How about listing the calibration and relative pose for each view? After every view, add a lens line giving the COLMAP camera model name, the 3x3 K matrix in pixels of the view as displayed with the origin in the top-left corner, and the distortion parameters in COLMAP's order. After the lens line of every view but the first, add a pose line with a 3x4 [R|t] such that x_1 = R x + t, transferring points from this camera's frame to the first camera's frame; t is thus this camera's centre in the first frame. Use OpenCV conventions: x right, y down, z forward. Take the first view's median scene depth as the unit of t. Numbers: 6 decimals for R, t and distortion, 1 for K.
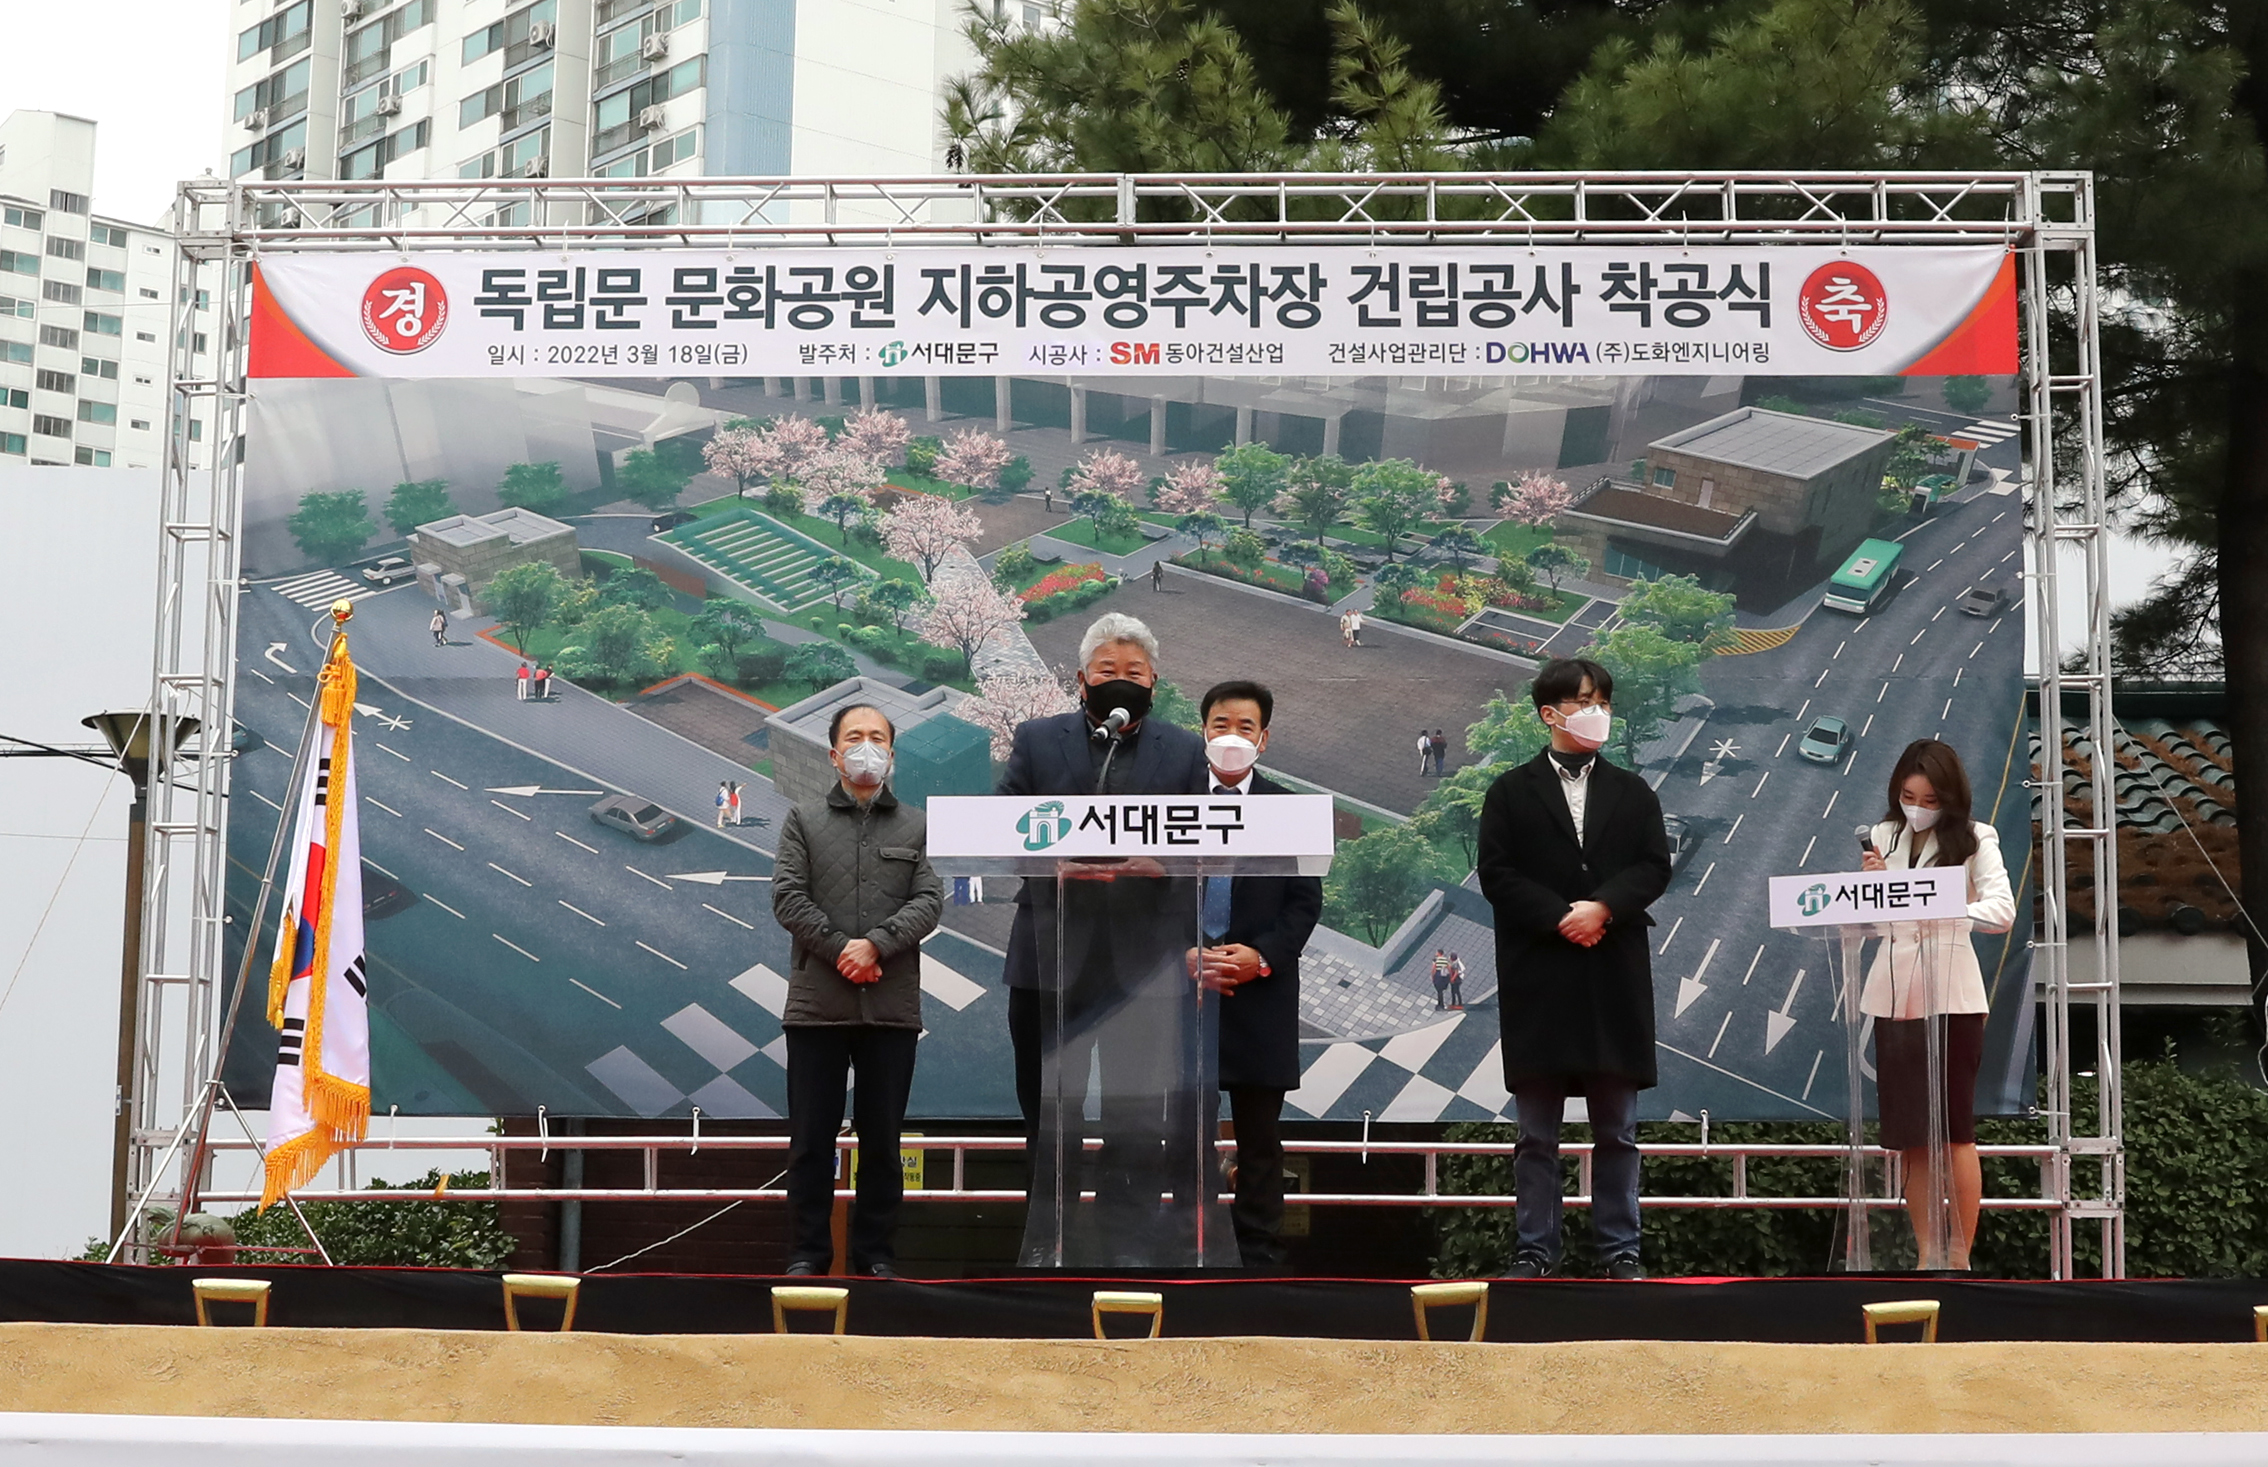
lens RADIAL K [[628.6, 0, 1138.0], [0, 628.6, 874.9], [0, 0, 1]] dist [0.017246, 0.000028]
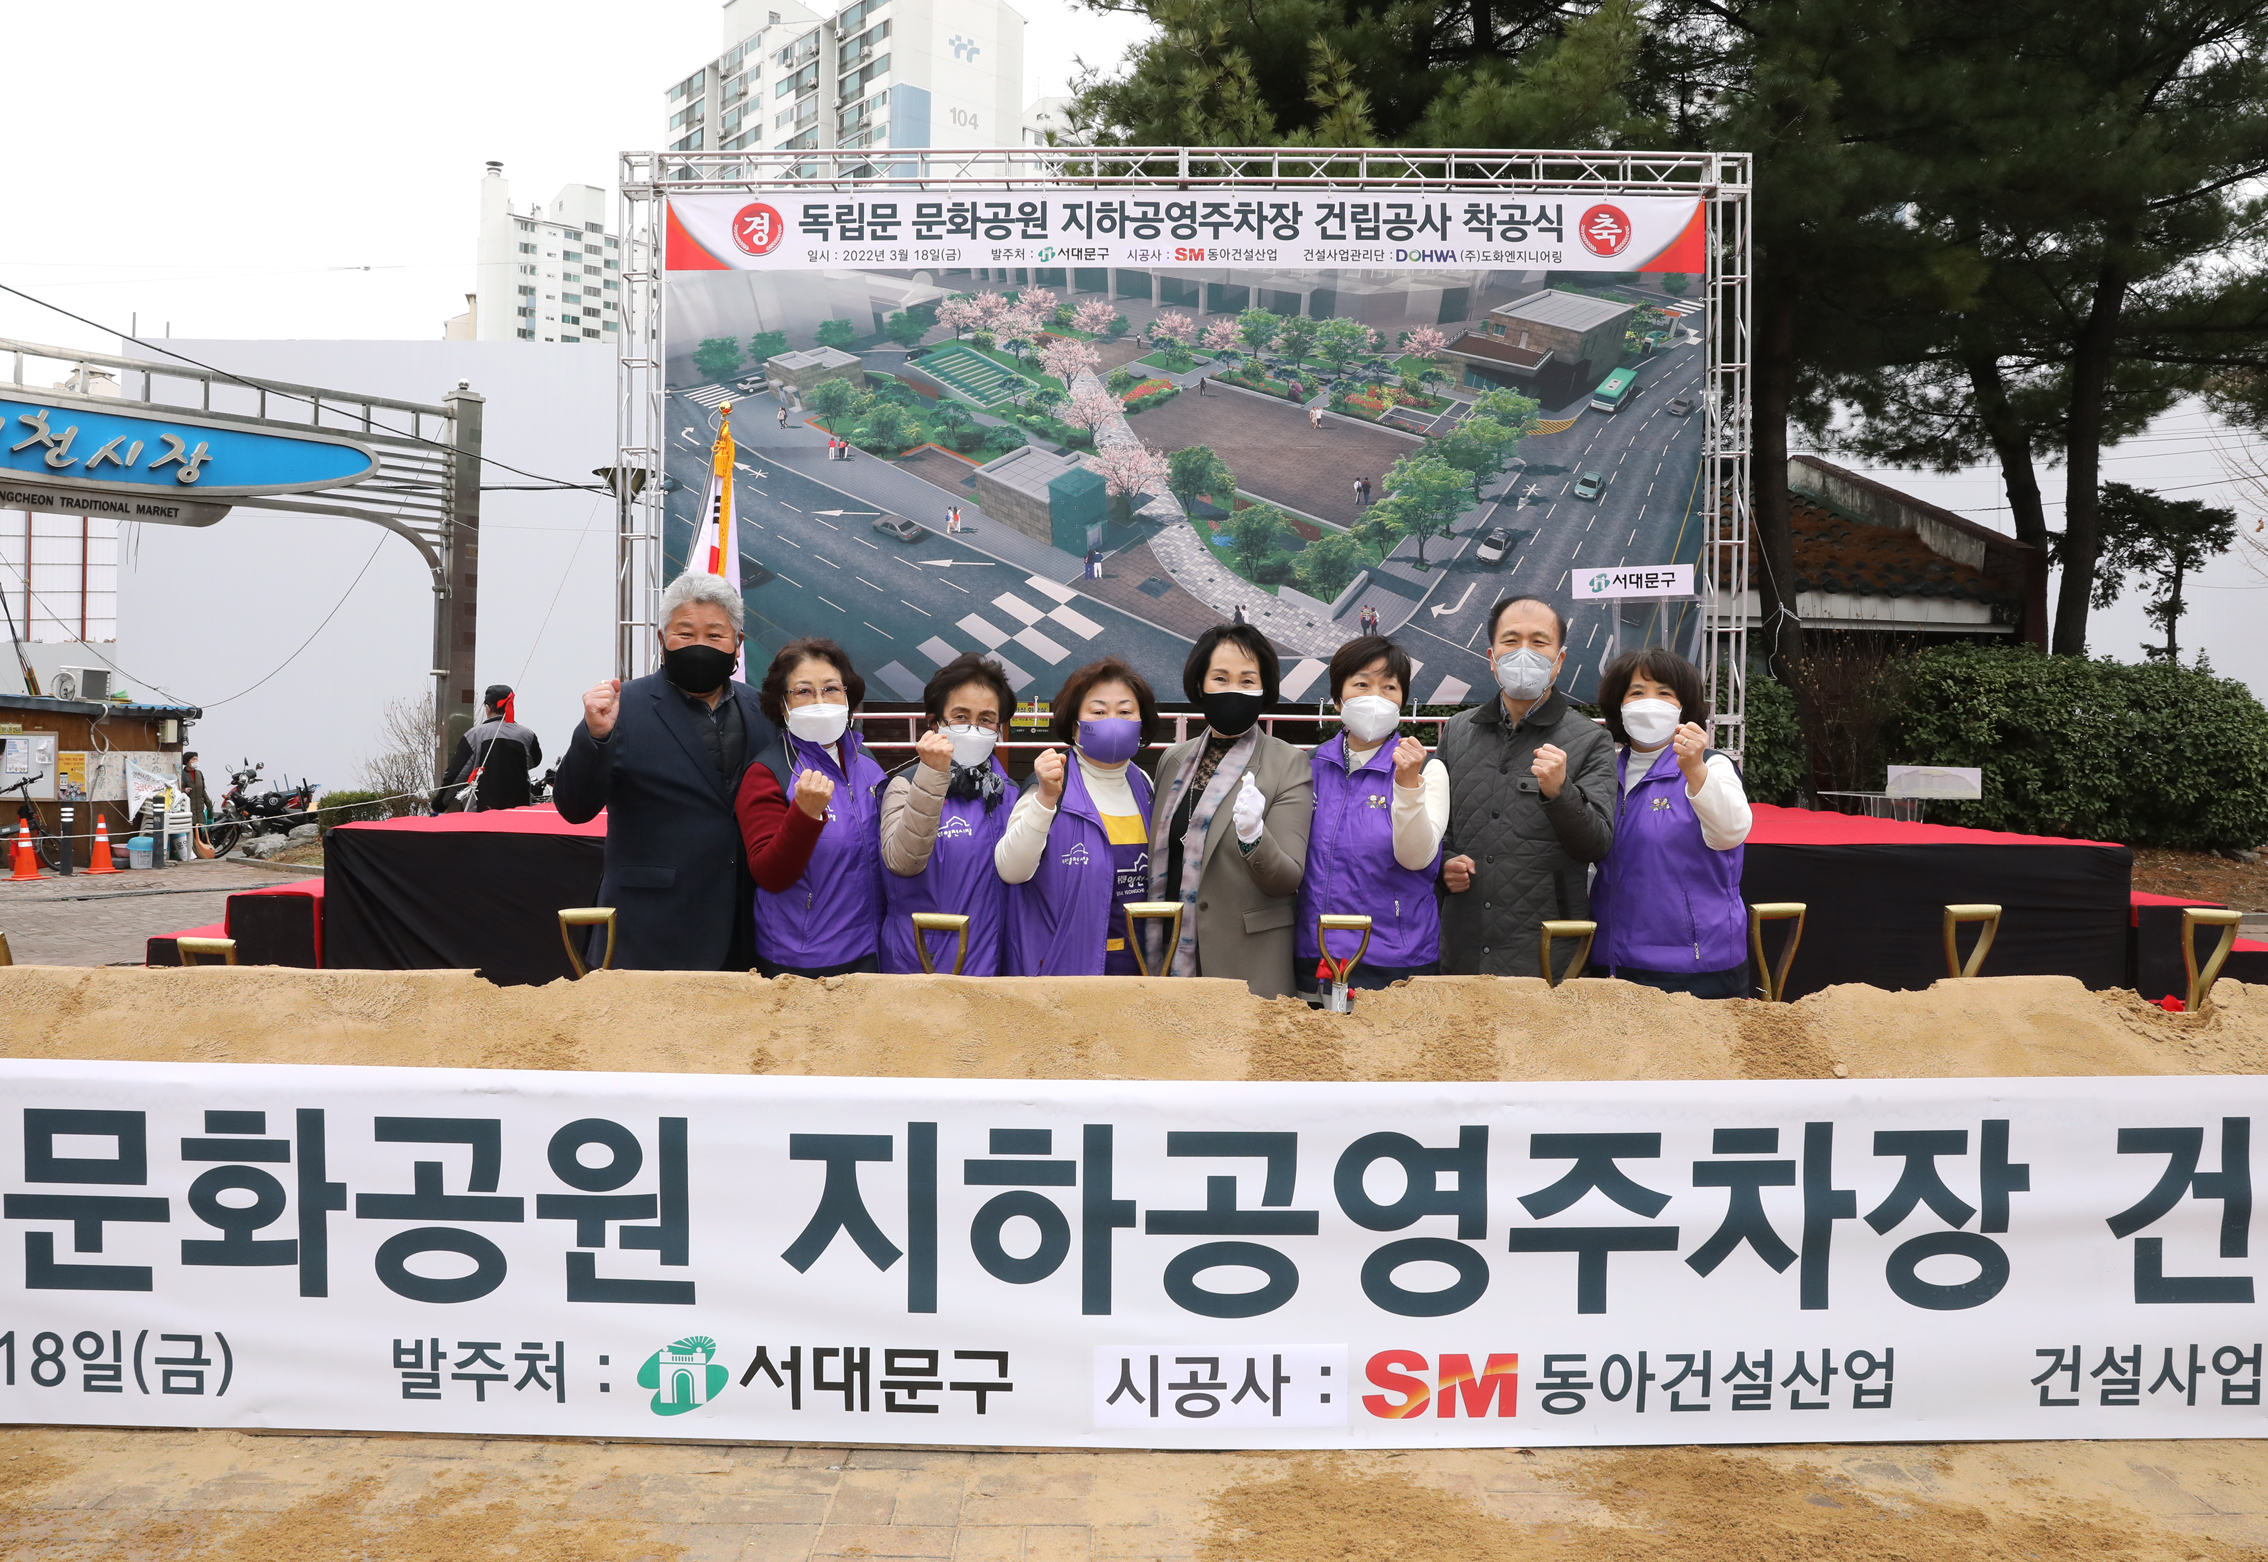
lens RADIAL K [[1676.3, 0, 1114.9], [0, 1676.3, 760.7], [0, 0, 1]] dist [-0.075381, 0.037590]
pose [[0.999984, 0.002288, -0.005242, -0.176506], [-0.002080, 0.999224, 0.039338, 0.352548], [0.005328, -0.039327, 0.999212, -3.469663]]
